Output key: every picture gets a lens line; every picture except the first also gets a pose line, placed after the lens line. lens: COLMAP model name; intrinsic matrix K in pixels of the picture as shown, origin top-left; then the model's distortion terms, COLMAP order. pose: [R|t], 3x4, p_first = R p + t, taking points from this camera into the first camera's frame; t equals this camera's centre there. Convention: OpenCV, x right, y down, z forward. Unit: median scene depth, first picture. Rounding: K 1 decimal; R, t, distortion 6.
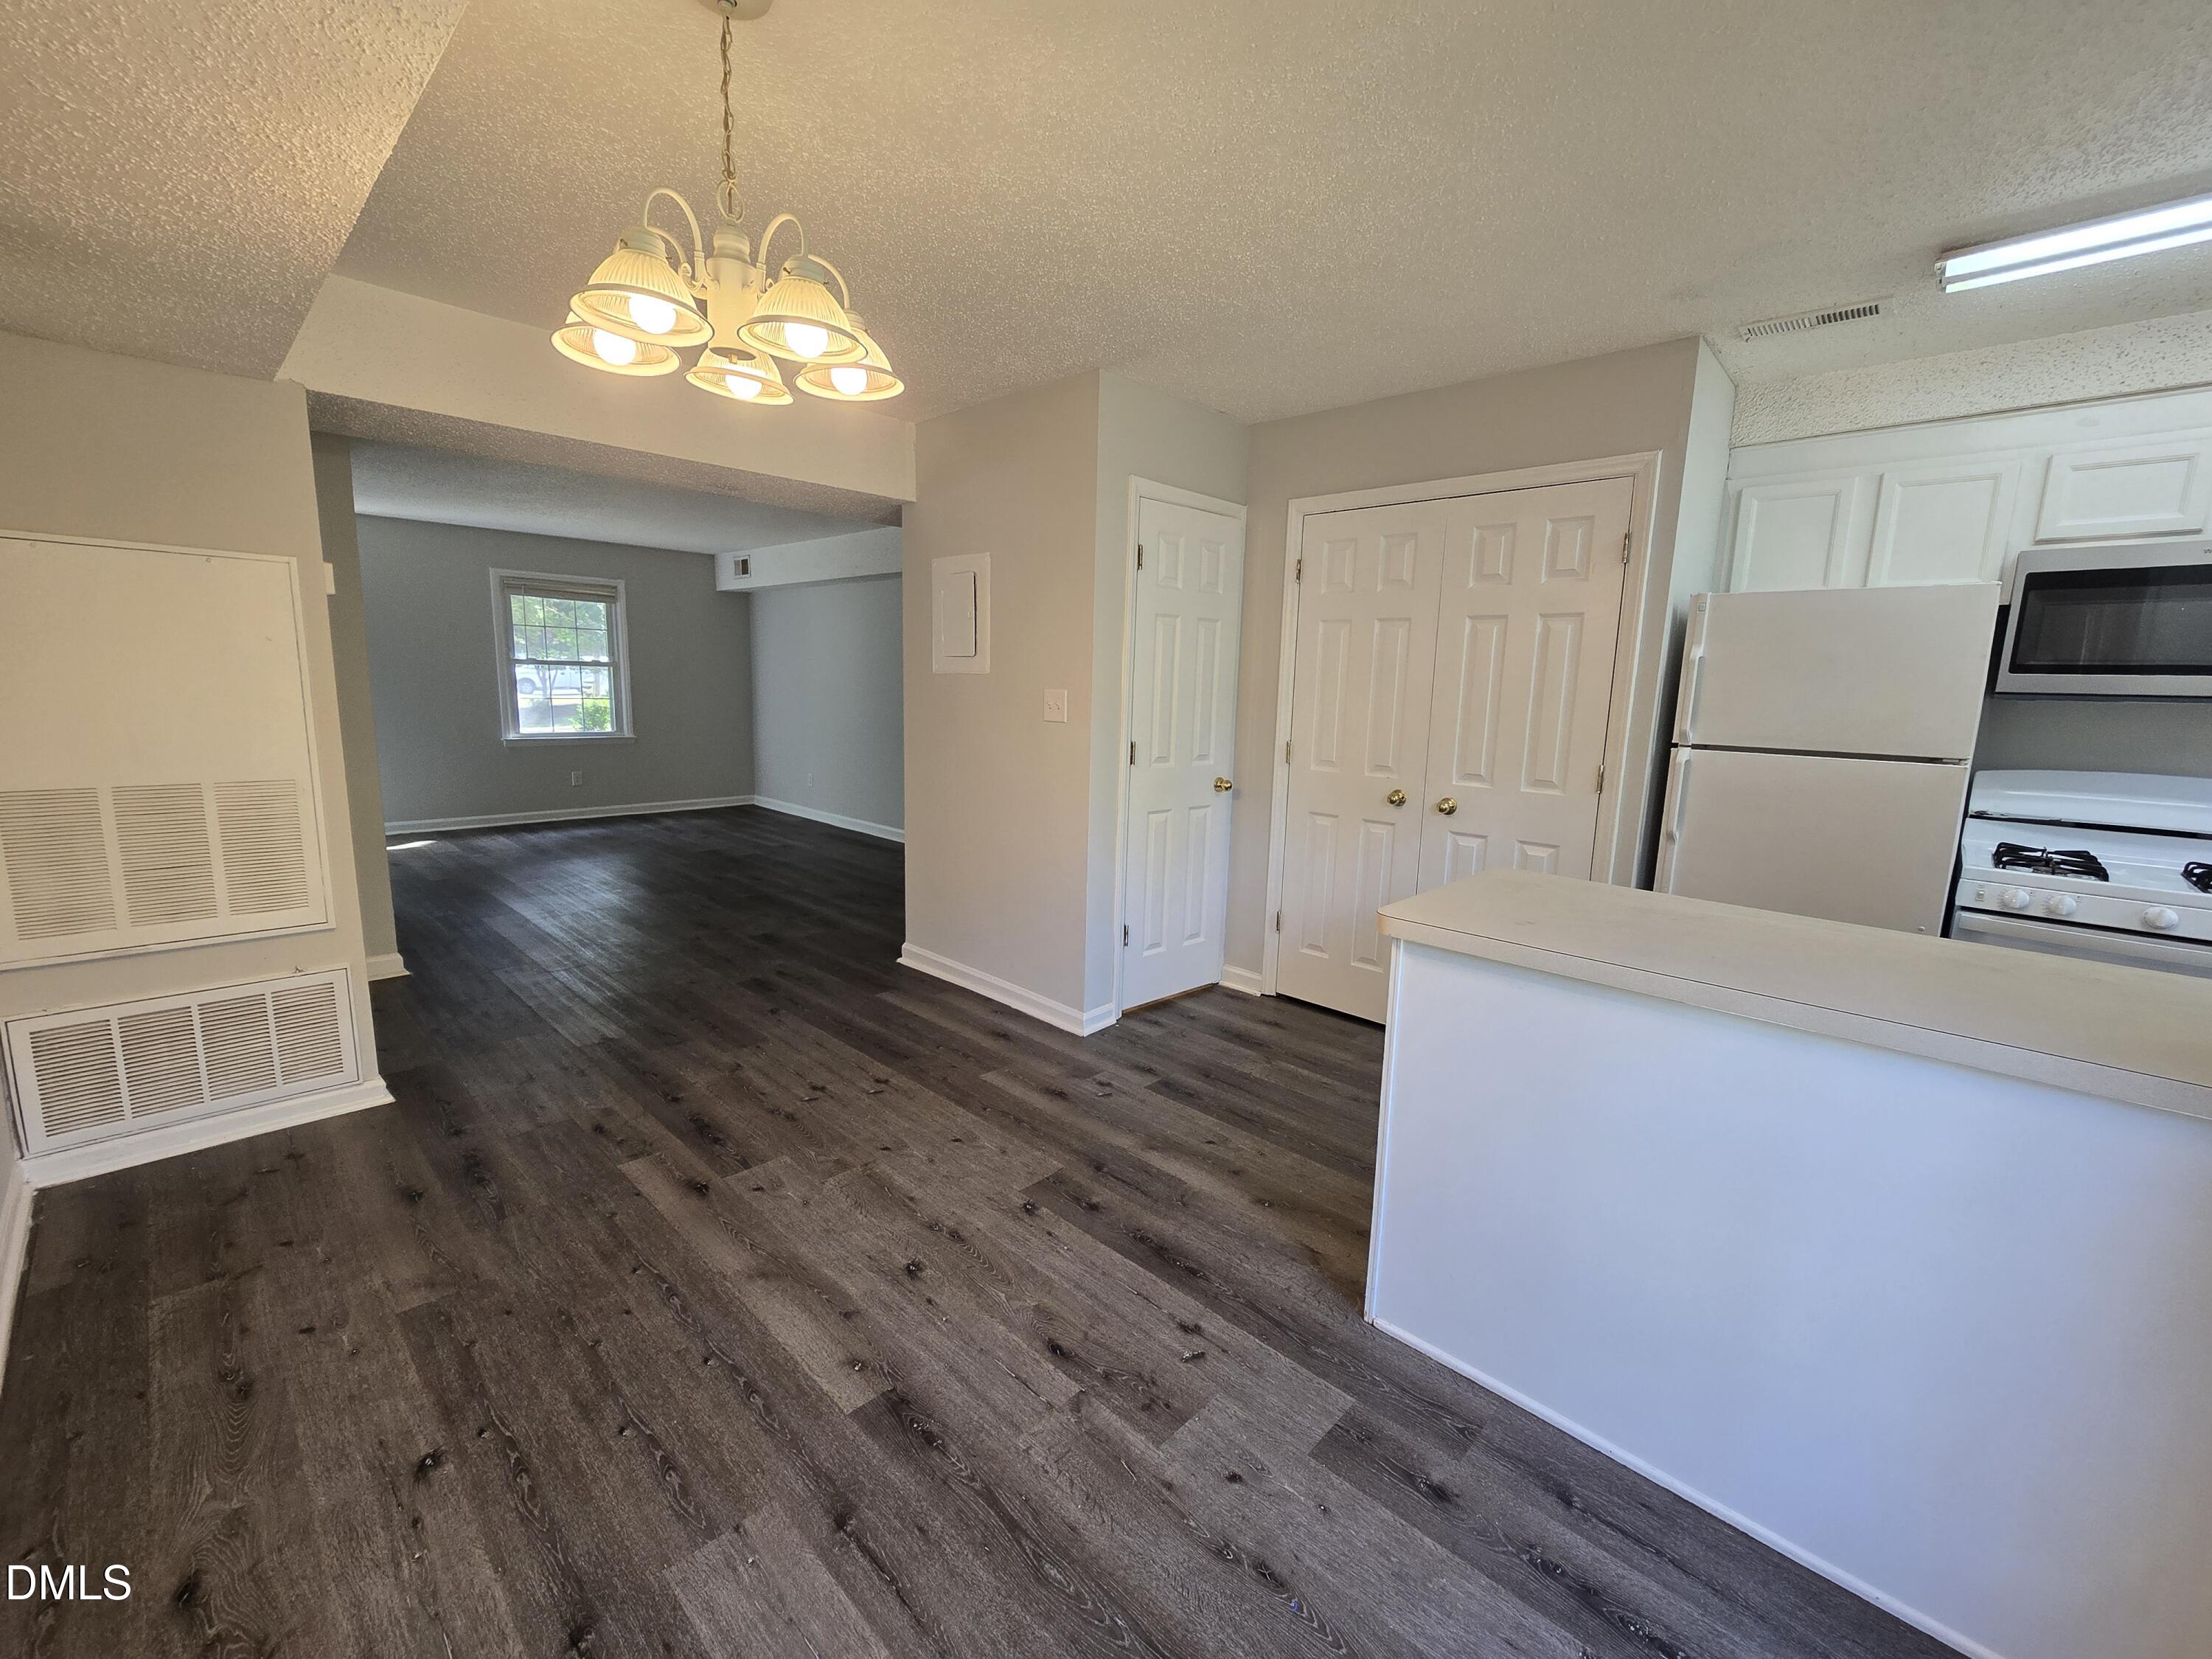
lens RADIAL K [[905.6, 0, 1115.3], [0, 905.6, 829.7], [0, 0, 1]] dist [-0.000552, -0.001419]
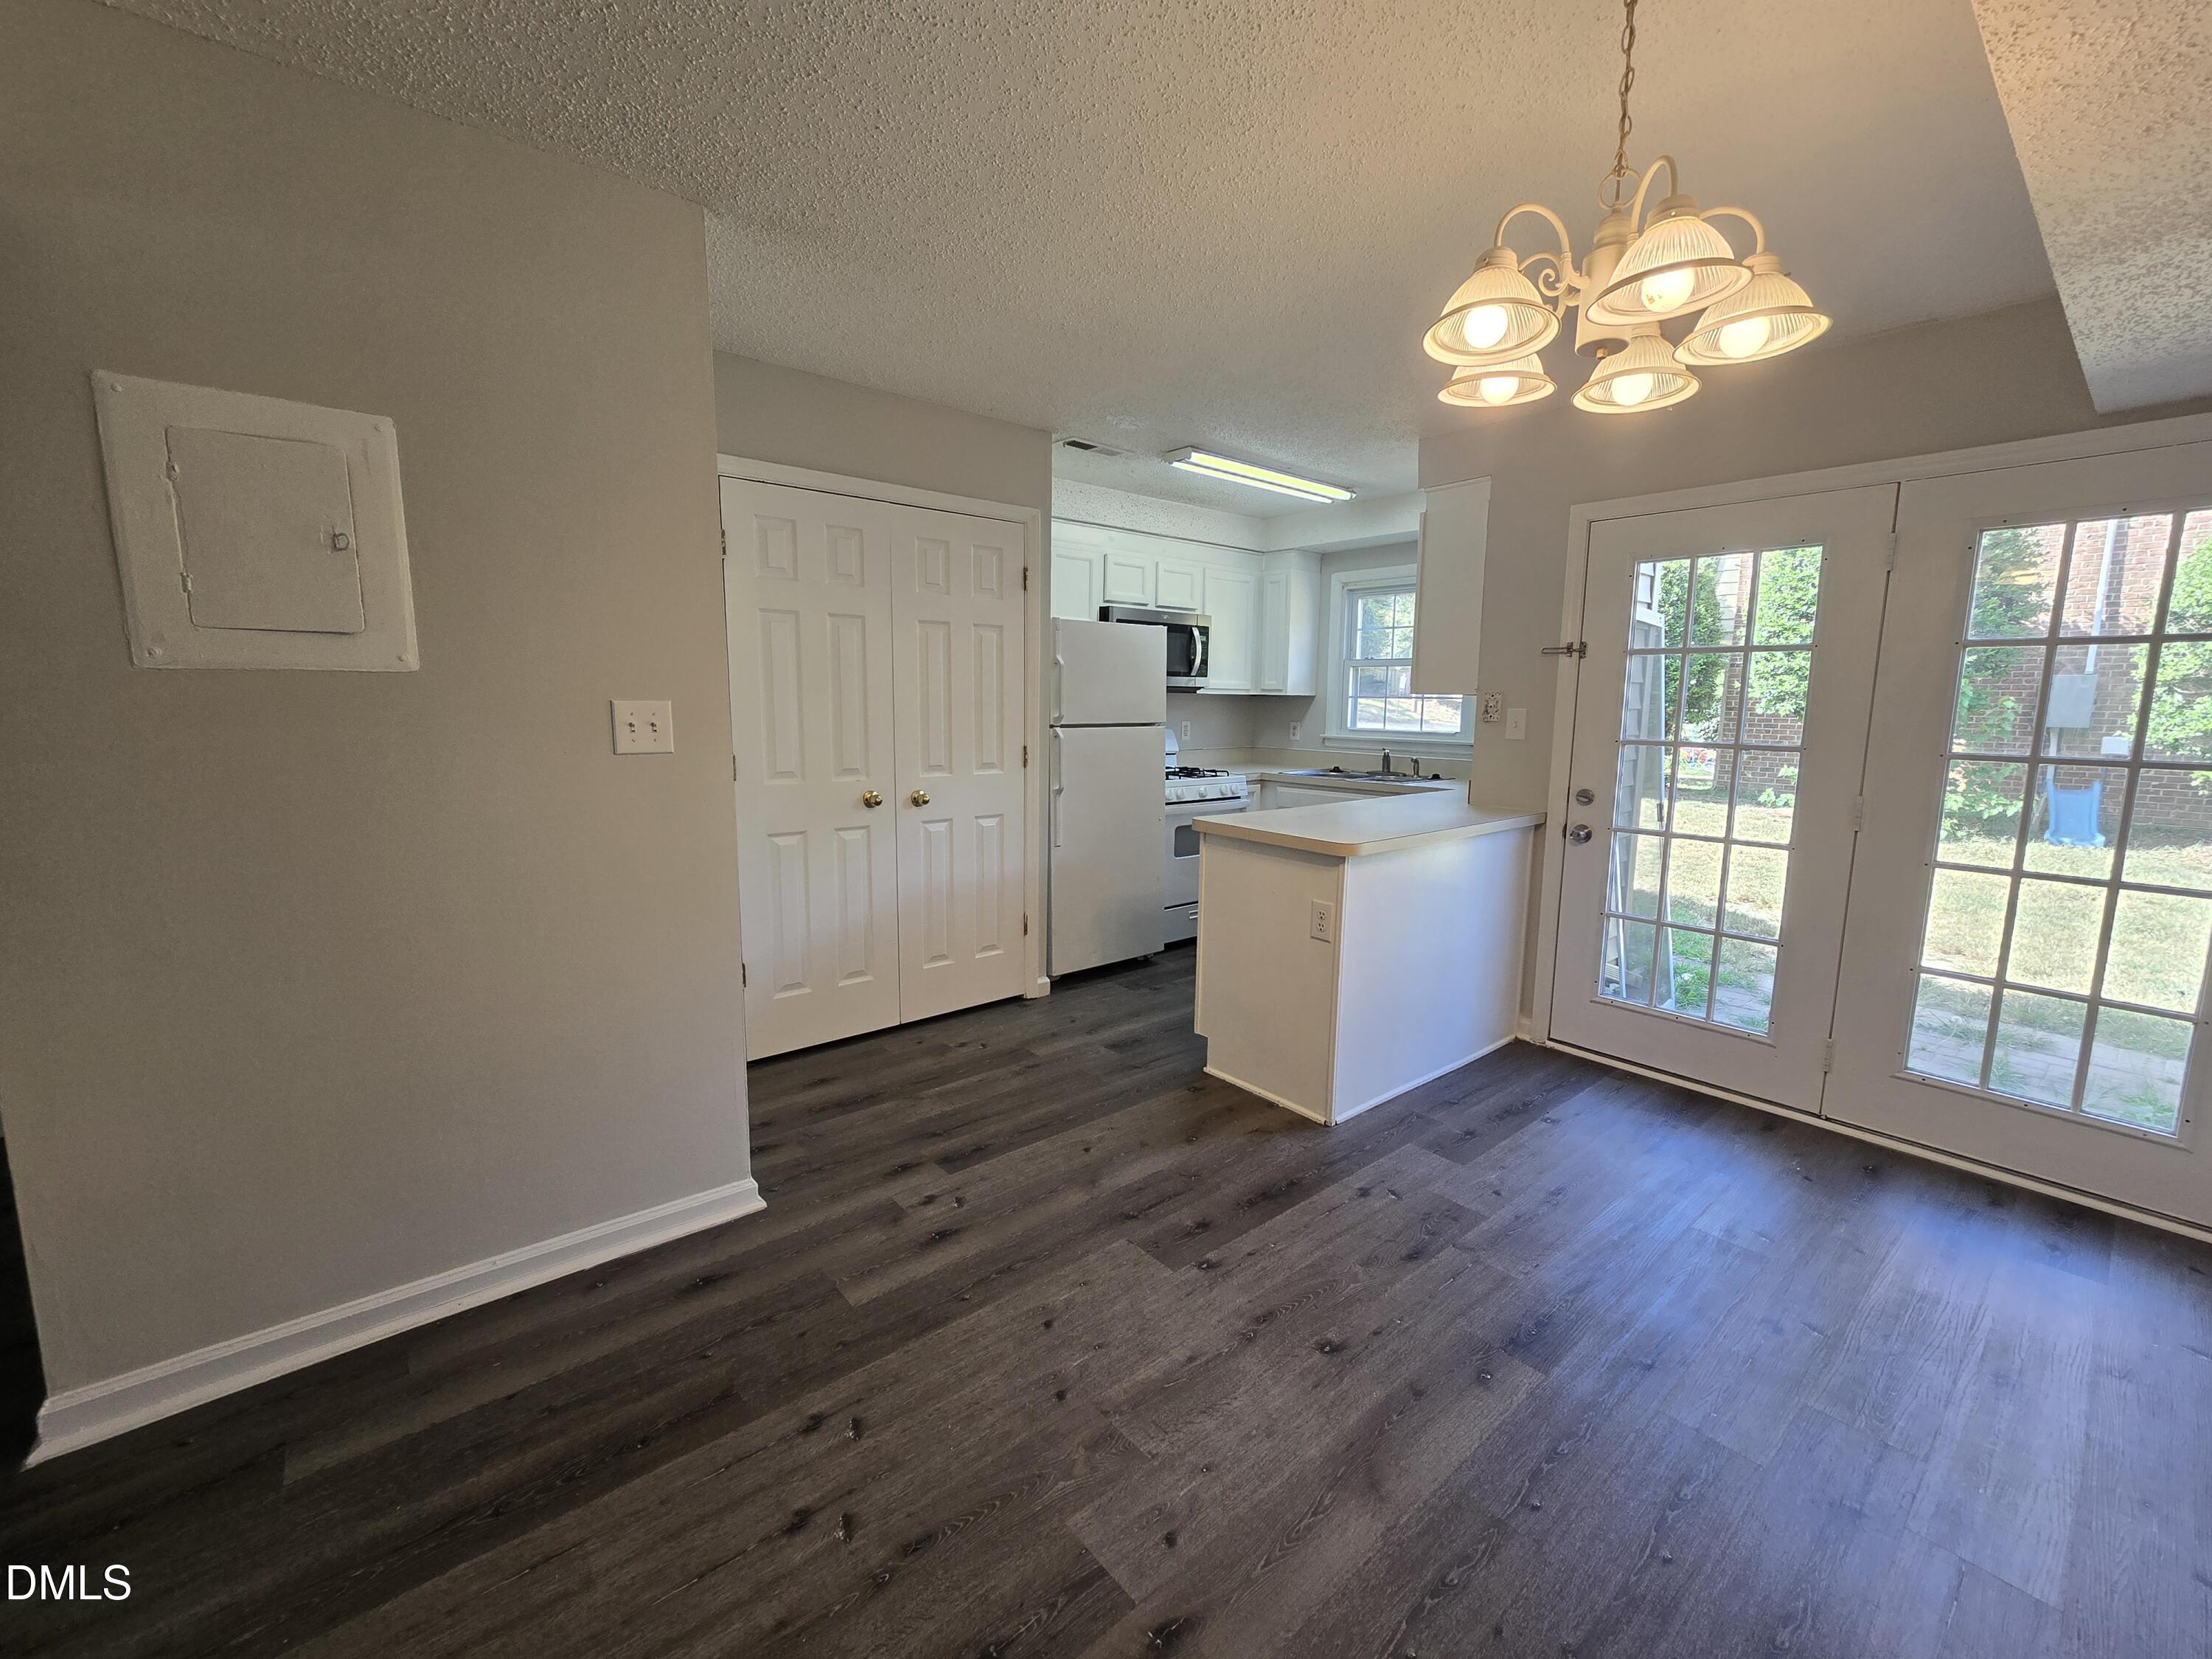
lens RADIAL K [[905.6, 0, 1115.3], [0, 905.6, 829.7], [0, 0, 1]] dist [-0.000552, -0.001419]
pose [[0.107136, -0.171509, 0.979340, -0.727420], [0.151088, 0.976378, 0.154462, -0.133093], [-0.982697, 0.131418, 0.130518, 0.715166]]
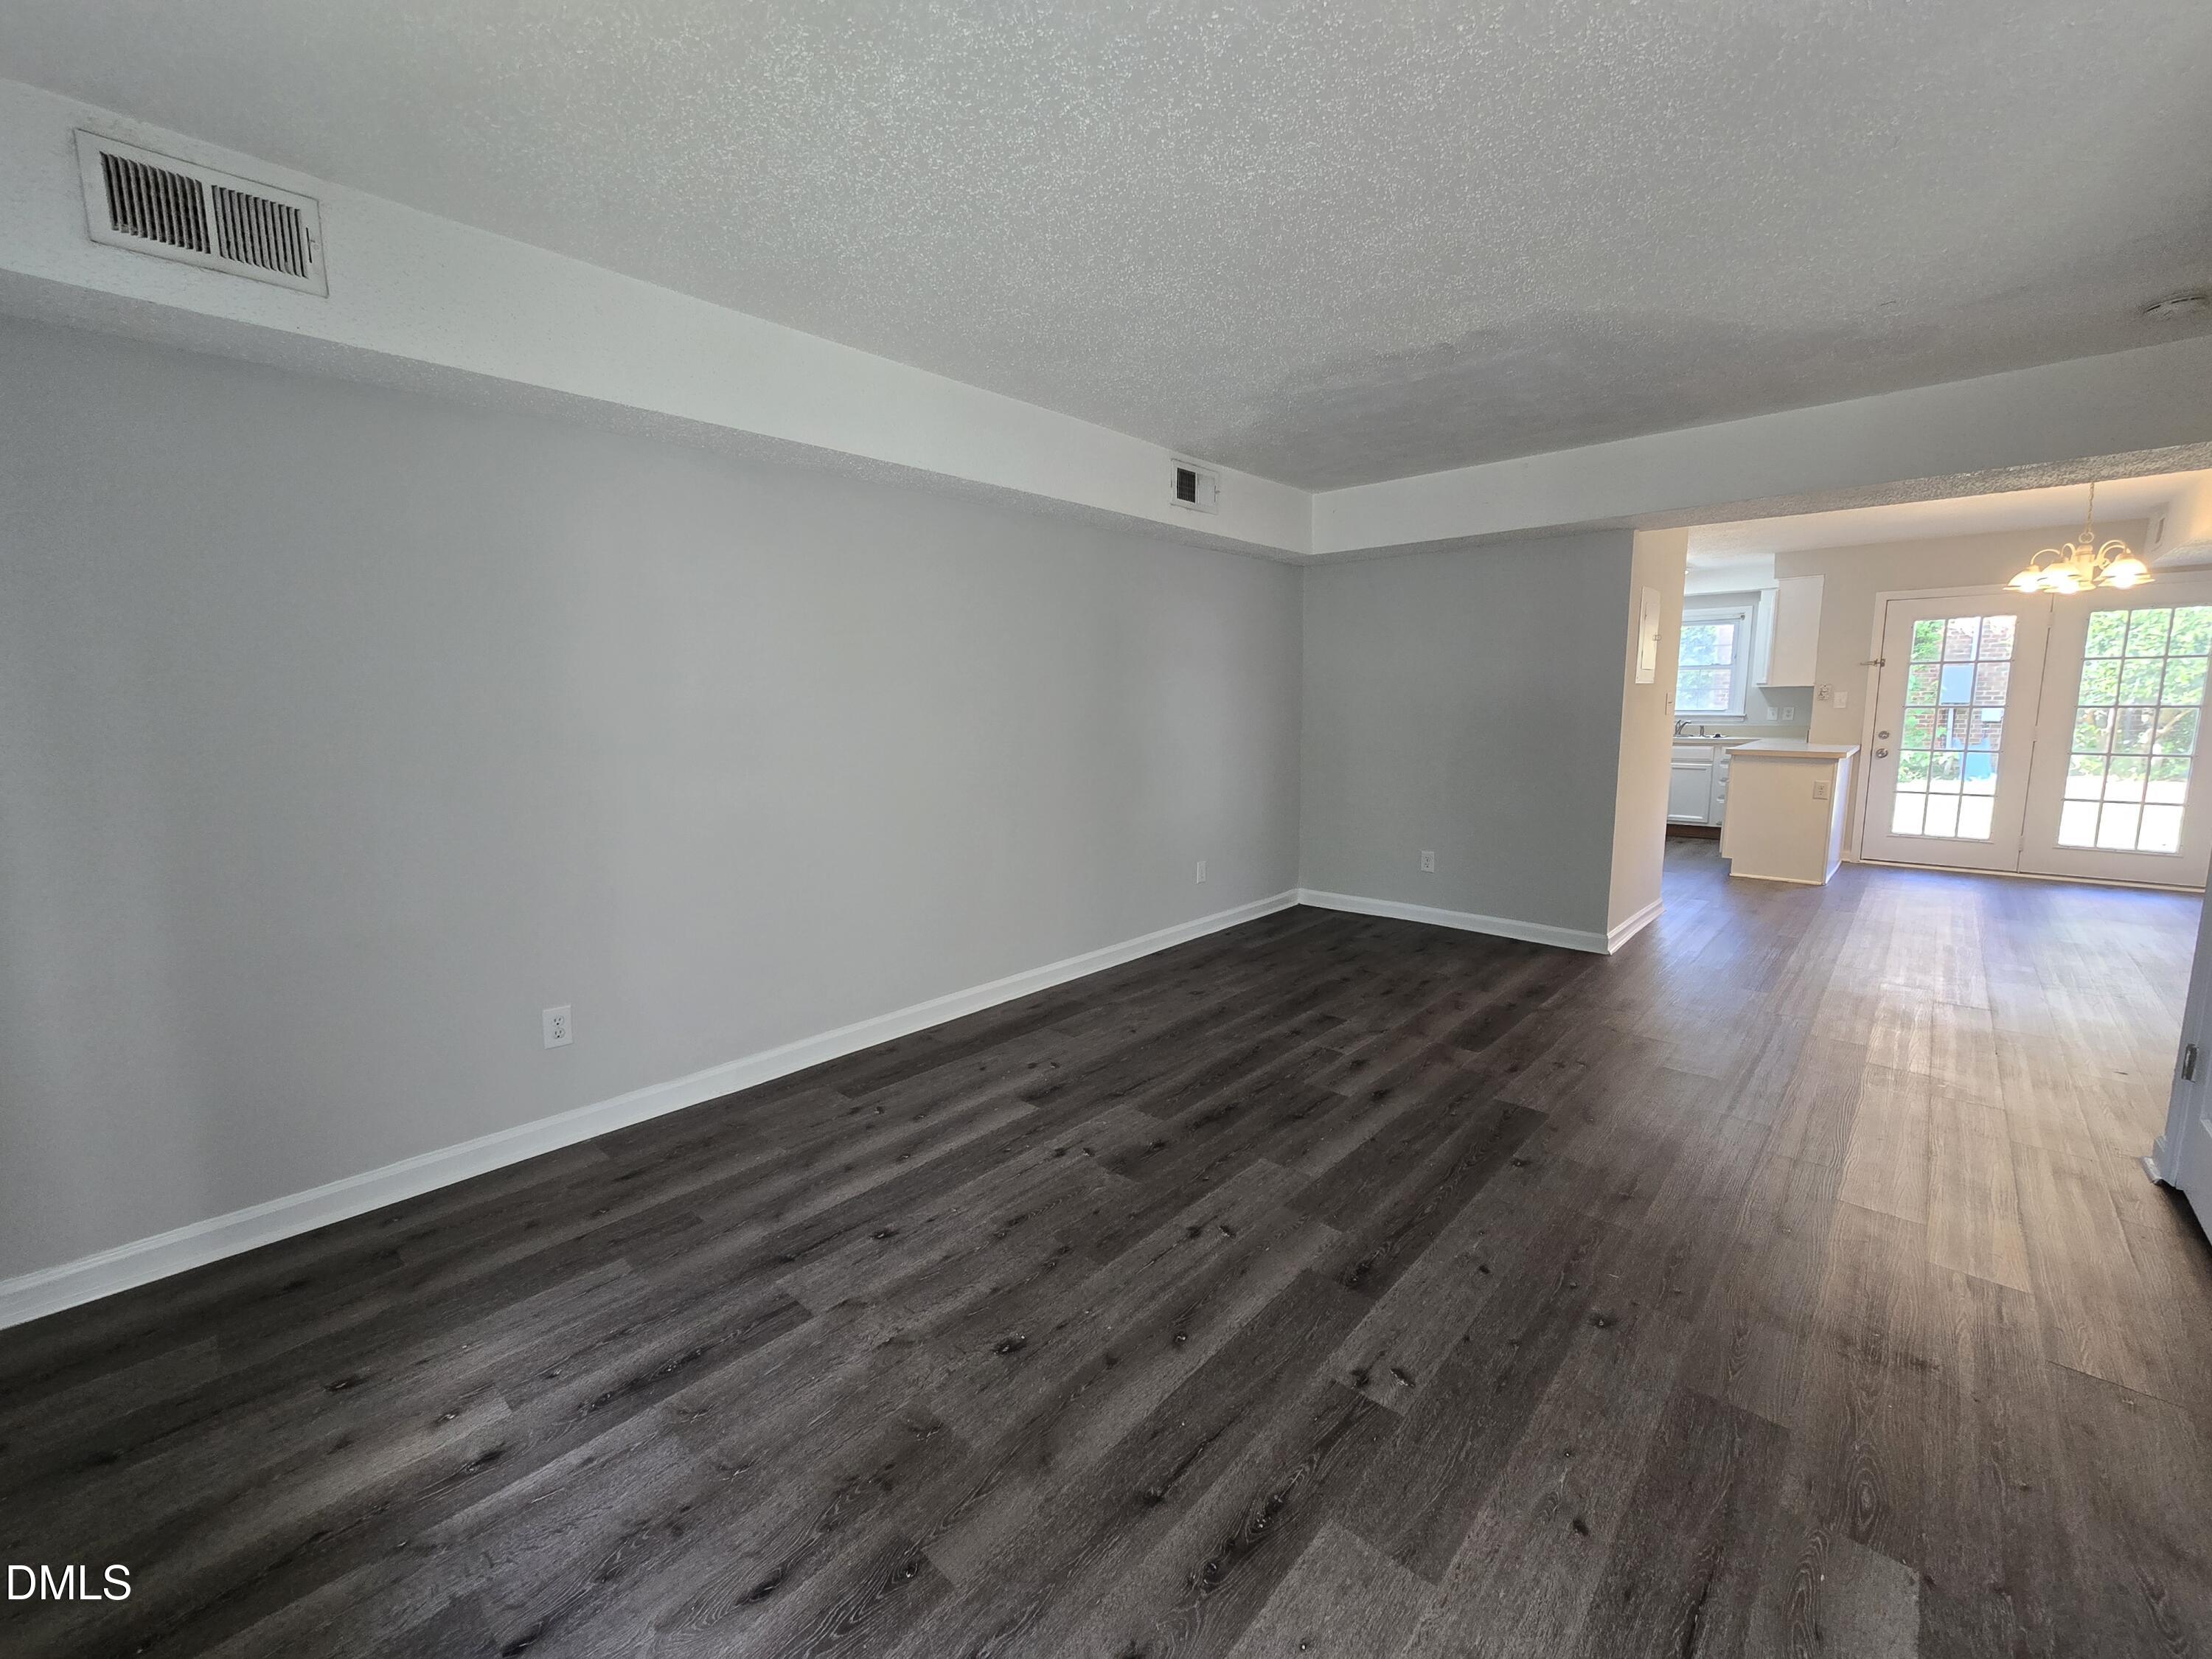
lens RADIAL K [[905.6, 0, 1115.3], [0, 905.6, 829.7], [0, 0, 1]] dist [-0.000552, -0.001419]
pose [[-0.022631, -0.170839, 0.985039, -1.819094], [0.170626, 0.970175, 0.172182, -0.405953], [-0.985076, 0.171970, 0.007193, 2.238208]]
